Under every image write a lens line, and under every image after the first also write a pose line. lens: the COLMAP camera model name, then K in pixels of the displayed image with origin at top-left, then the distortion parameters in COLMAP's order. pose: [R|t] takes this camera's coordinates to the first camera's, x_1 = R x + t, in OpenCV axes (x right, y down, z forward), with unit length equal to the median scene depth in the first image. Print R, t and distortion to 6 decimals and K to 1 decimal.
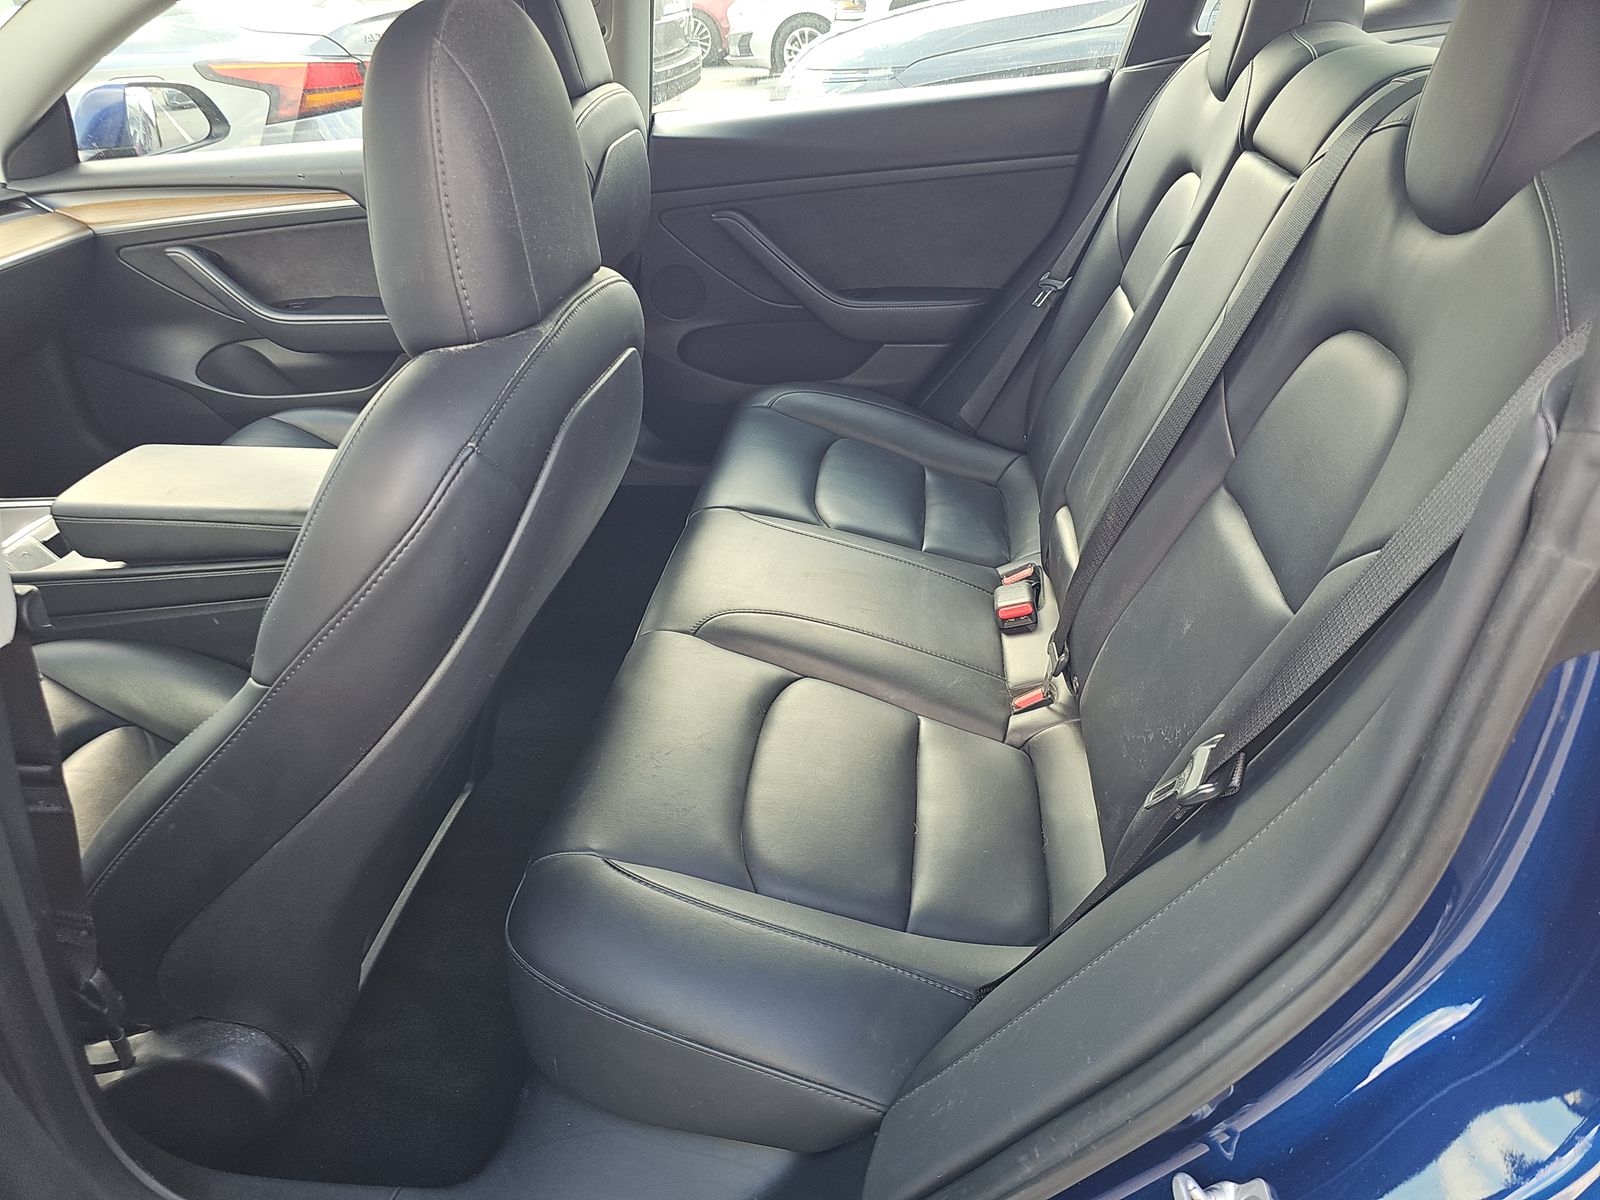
lens RADIAL K [[1085.8, 0, 800.2], [0, 1085.8, 601.6], [0, 0, 1]] dist [0.027038, -0.026411]
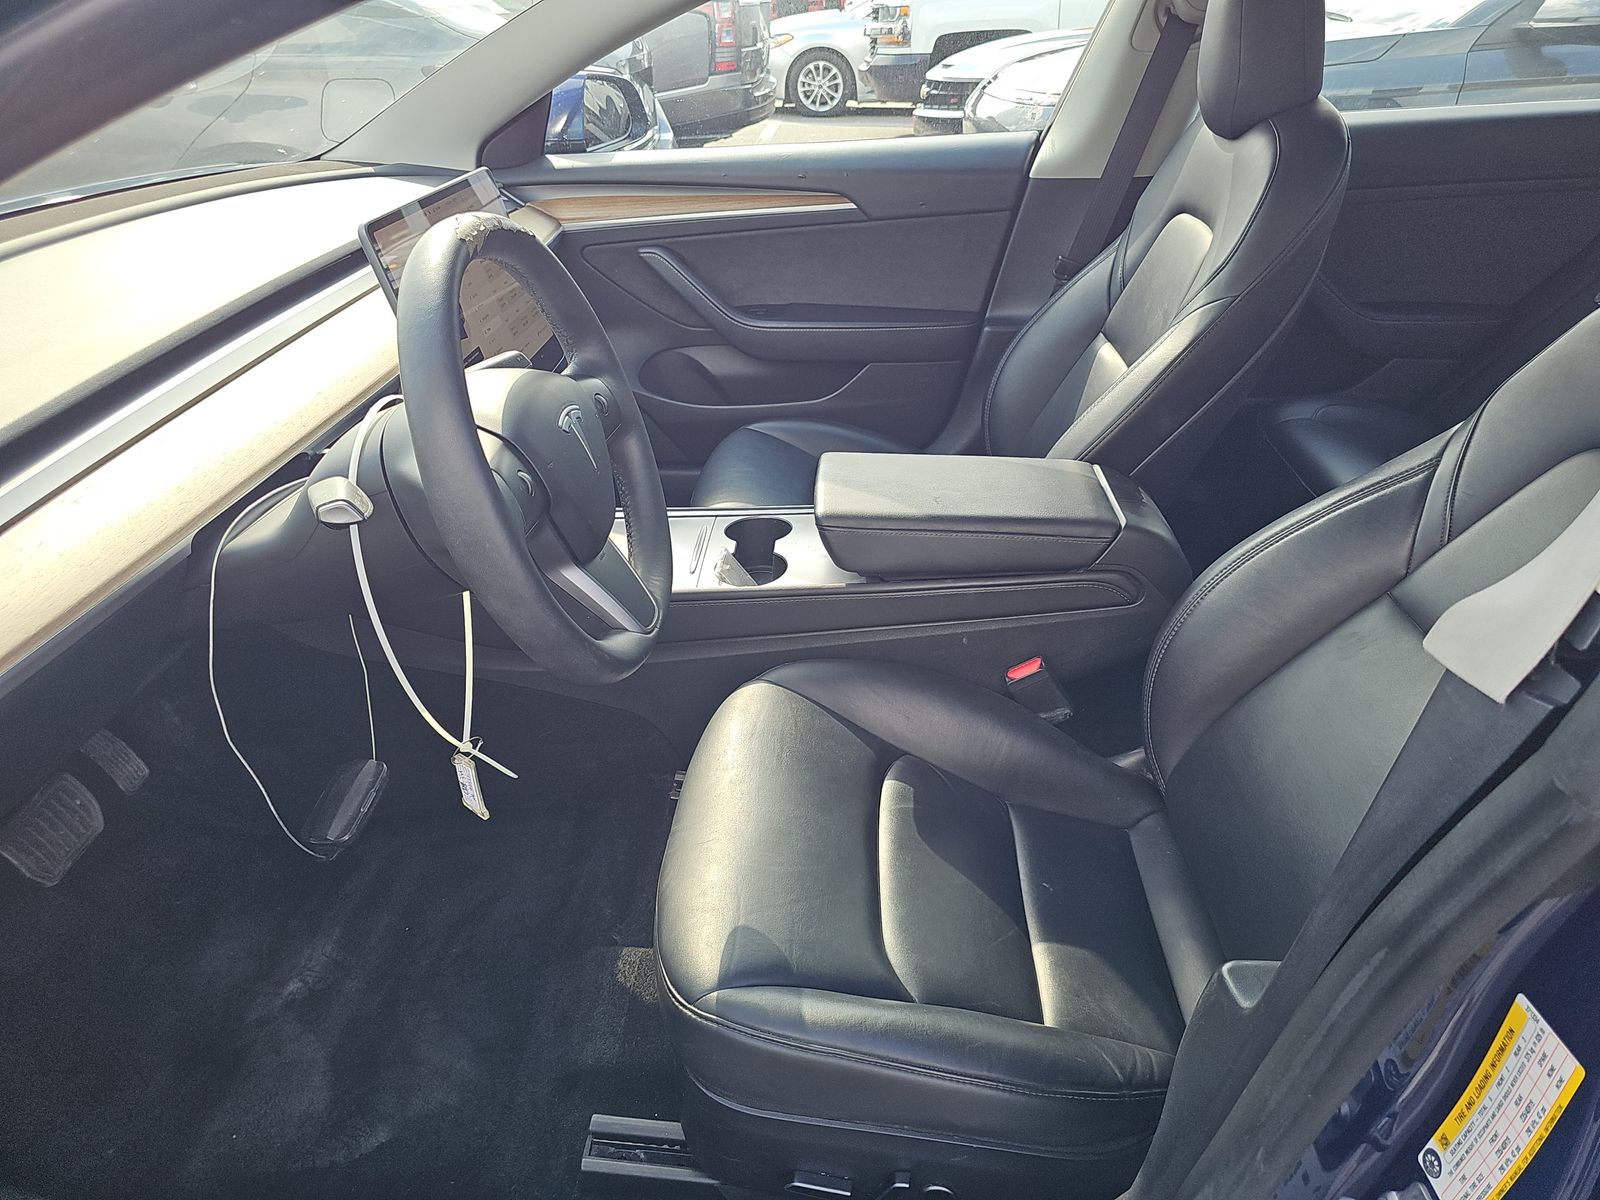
lens RADIAL K [[1085.8, 0, 802.0], [0, 1085.8, 583.2], [0, 0, 1]] dist [0.027038, -0.026411]
pose [[0.997294, 0.005090, 0.073336, -0.504219], [-0.002082, 0.999156, -0.041026, 0.004653], [-0.073483, 0.040763, 0.996463, 0.061981]]
